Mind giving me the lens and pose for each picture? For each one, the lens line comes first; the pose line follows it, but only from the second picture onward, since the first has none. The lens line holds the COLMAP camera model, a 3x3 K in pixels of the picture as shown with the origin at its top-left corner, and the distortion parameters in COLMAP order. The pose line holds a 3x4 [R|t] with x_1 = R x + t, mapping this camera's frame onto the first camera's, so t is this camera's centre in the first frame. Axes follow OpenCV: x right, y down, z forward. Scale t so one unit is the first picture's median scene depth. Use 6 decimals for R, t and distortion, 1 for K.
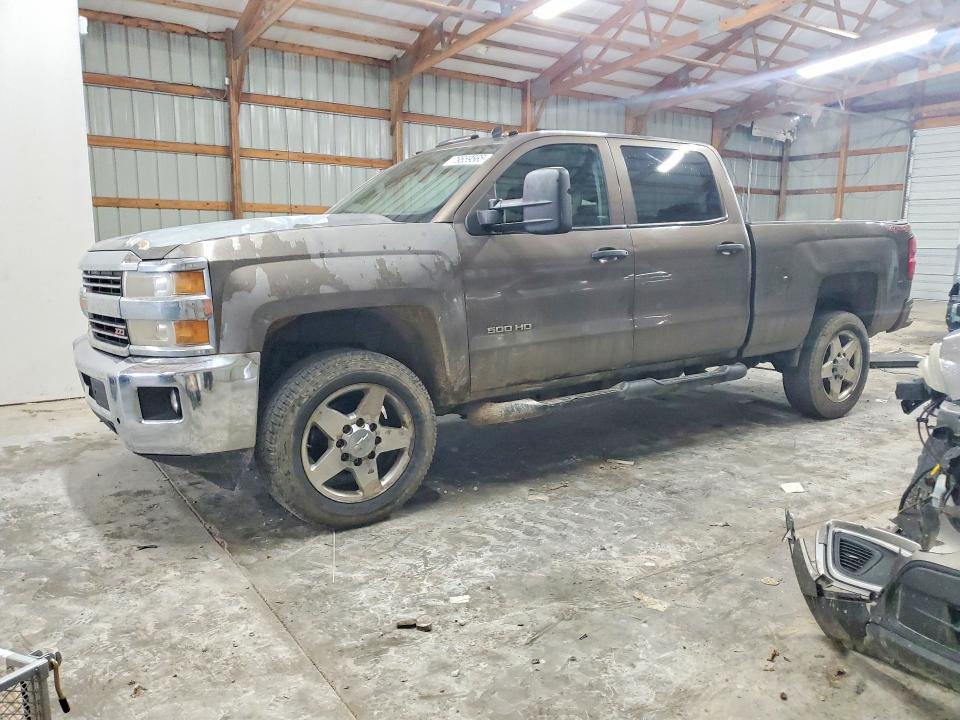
lens RADIAL K [[693.8, 0, 486.5], [0, 693.8, 357.8], [0, 0, 1]] dist [0.008513, -0.003324]
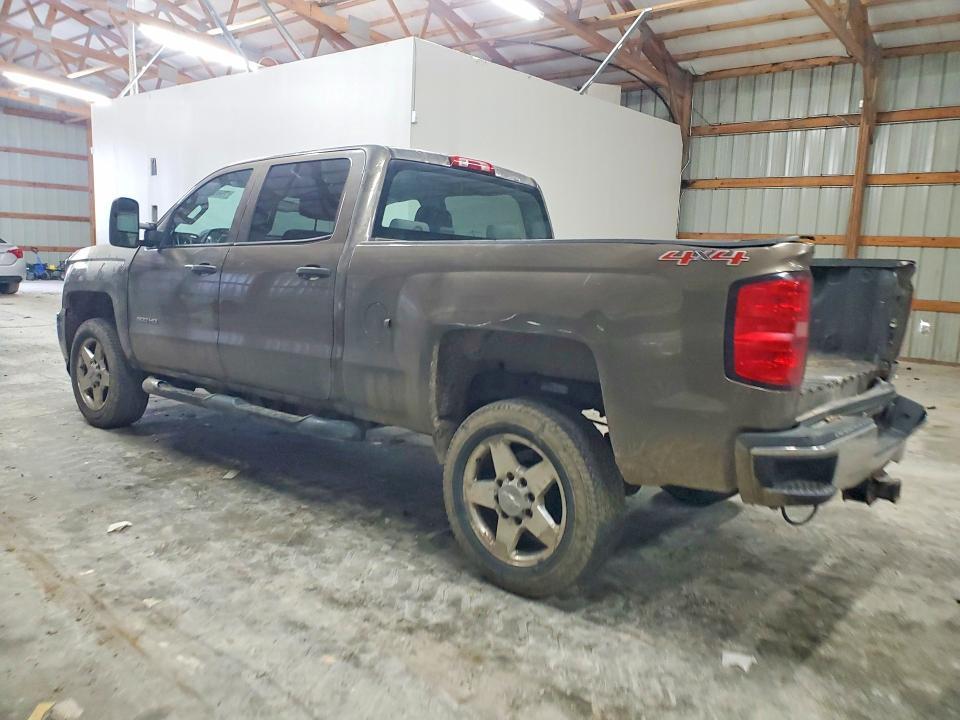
lens RADIAL K [[693.8, 0, 486.5], [0, 693.8, 357.8], [0, 0, 1]] dist [0.008513, -0.003324]
pose [[0.335692, 0.141923, -0.931219, 1.181779], [-0.194971, 0.977645, 0.078715, -0.161458], [0.921573, 0.155137, 0.355859, 0.907761]]
